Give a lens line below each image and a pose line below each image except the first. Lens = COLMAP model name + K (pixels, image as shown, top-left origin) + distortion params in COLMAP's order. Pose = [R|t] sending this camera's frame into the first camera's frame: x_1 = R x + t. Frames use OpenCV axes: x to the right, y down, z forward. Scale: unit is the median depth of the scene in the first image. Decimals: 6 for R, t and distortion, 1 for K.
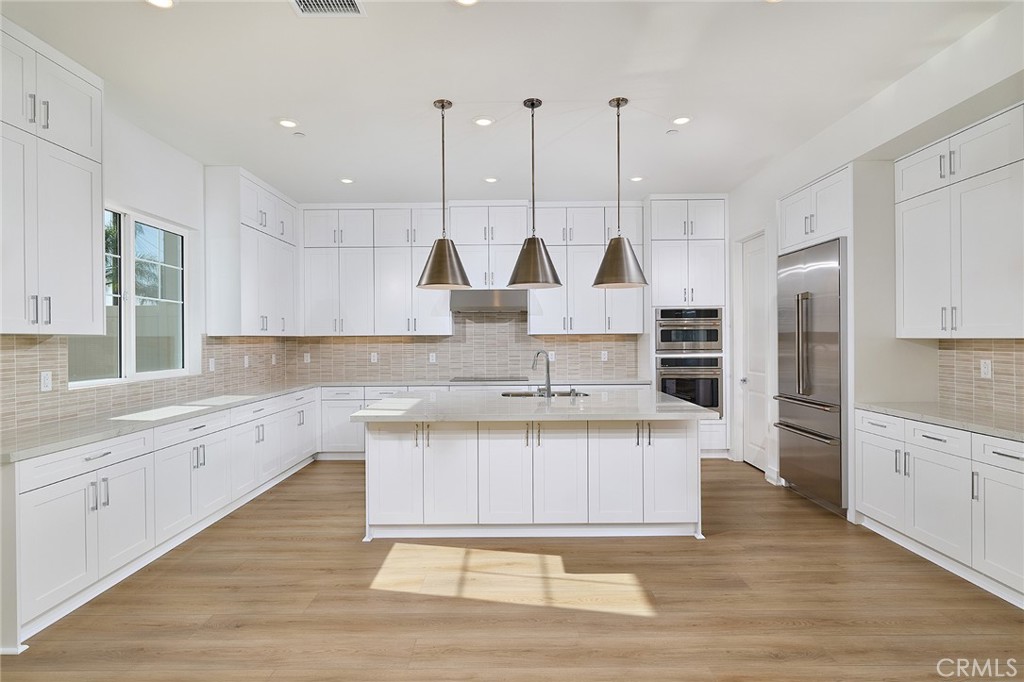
lens RADIAL K [[536.9, 0, 516.1], [0, 536.9, 345.0], [0, 0, 1]] dist [-0.000317, -0.000179]
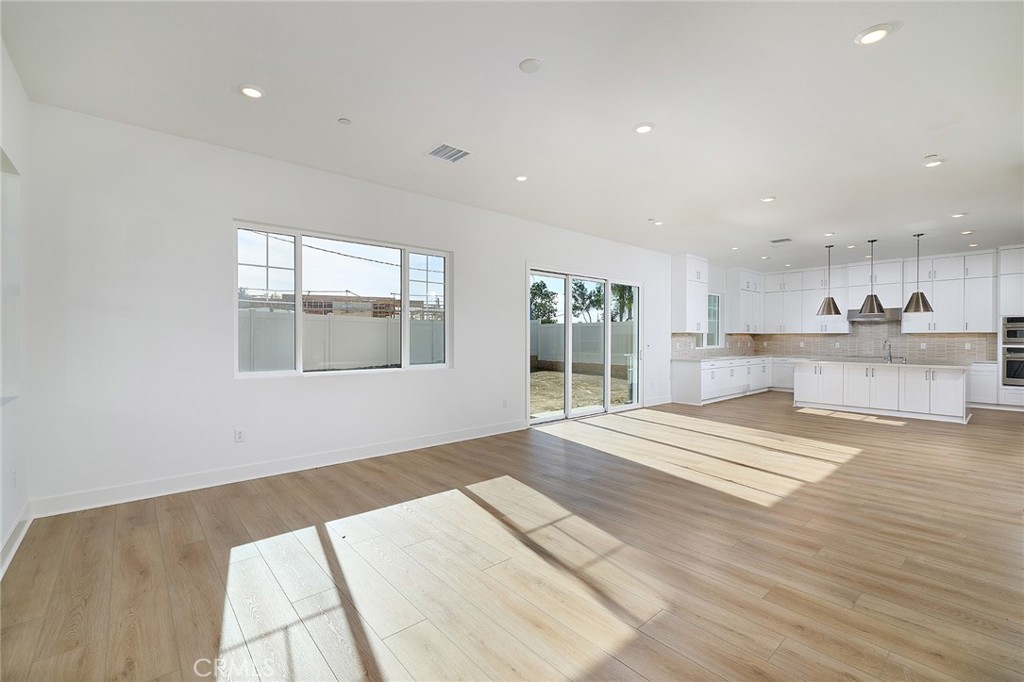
lens RADIAL K [[443.1, 0, 498.7], [0, 443.1, 341.9], [0, 0, 1]] dist [0.000751, -0.004057]
pose [[0.640900, 0.016061, -0.767456, 0.374059], [-0.015567, 0.999847, 0.007924, 0.024892], [0.767467, 0.006868, 0.641052, -1.242609]]
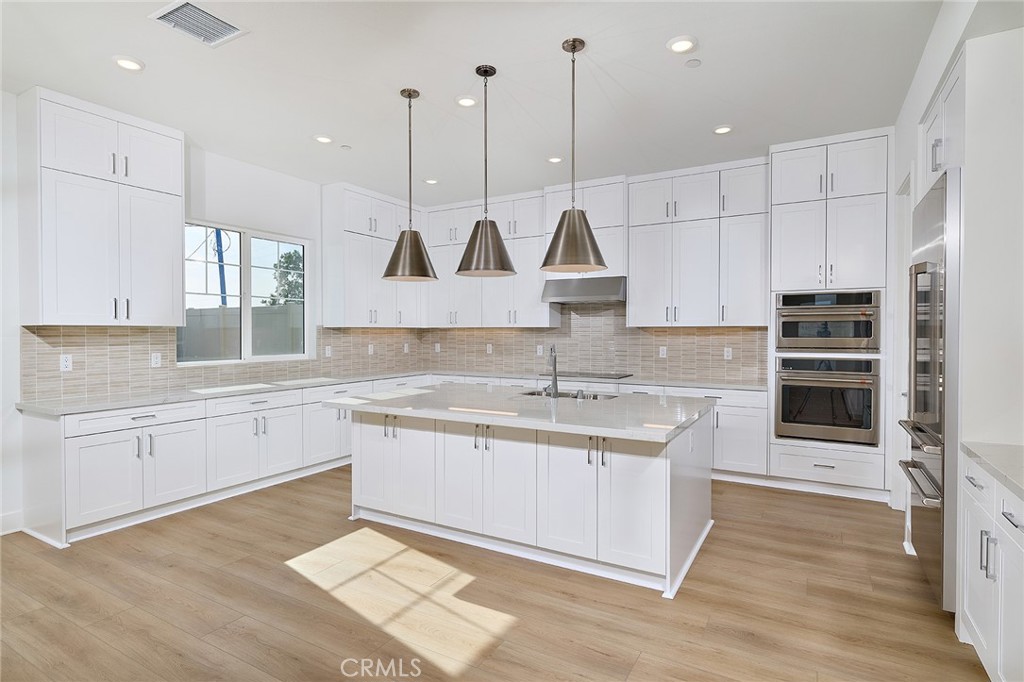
lens RADIAL K [[534.8, 0, 512.0], [0, 534.8, 341.0], [0, 0, 1]] dist [0.000648, 0.000096]
pose [[0.863878, 0.016086, -0.503445, 0.390805], [-0.012319, 0.999866, 0.010809, -0.004484], [0.503551, -0.003136, 0.863960, 0.178033]]
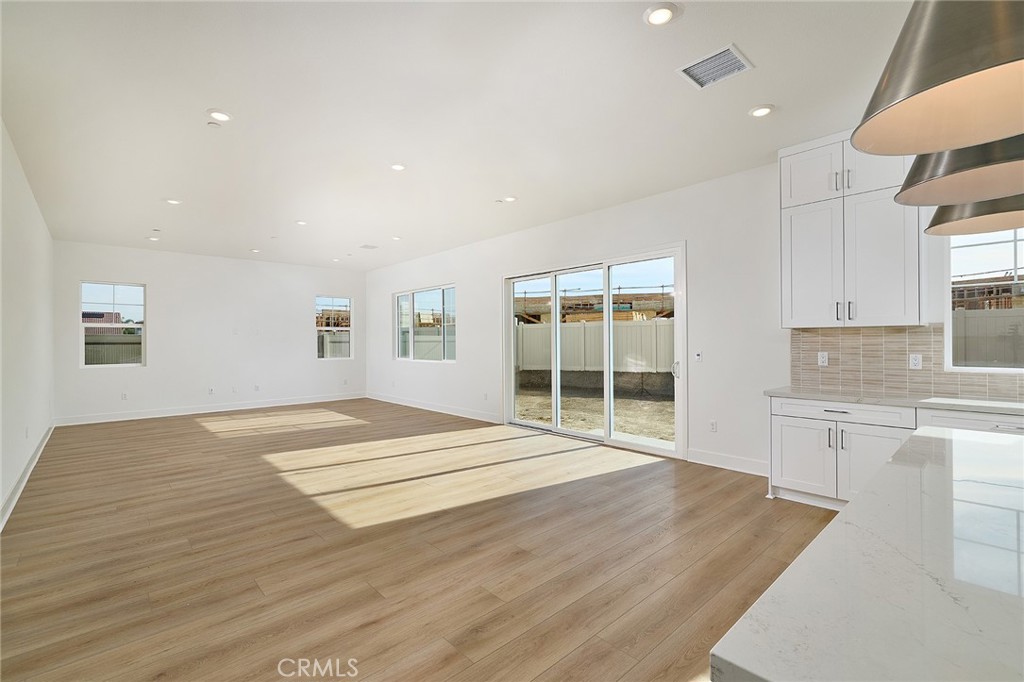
lens RADIAL K [[443.1, 0, 498.7], [0, 443.1, 341.9], [0, 0, 1]] dist [0.000751, -0.004057]
pose [[-0.753620, 0.016623, -0.657100, 0.385405], [0.007890, 0.999837, 0.016244, -0.003506], [0.657263, 0.007057, -0.753628, 0.741374]]
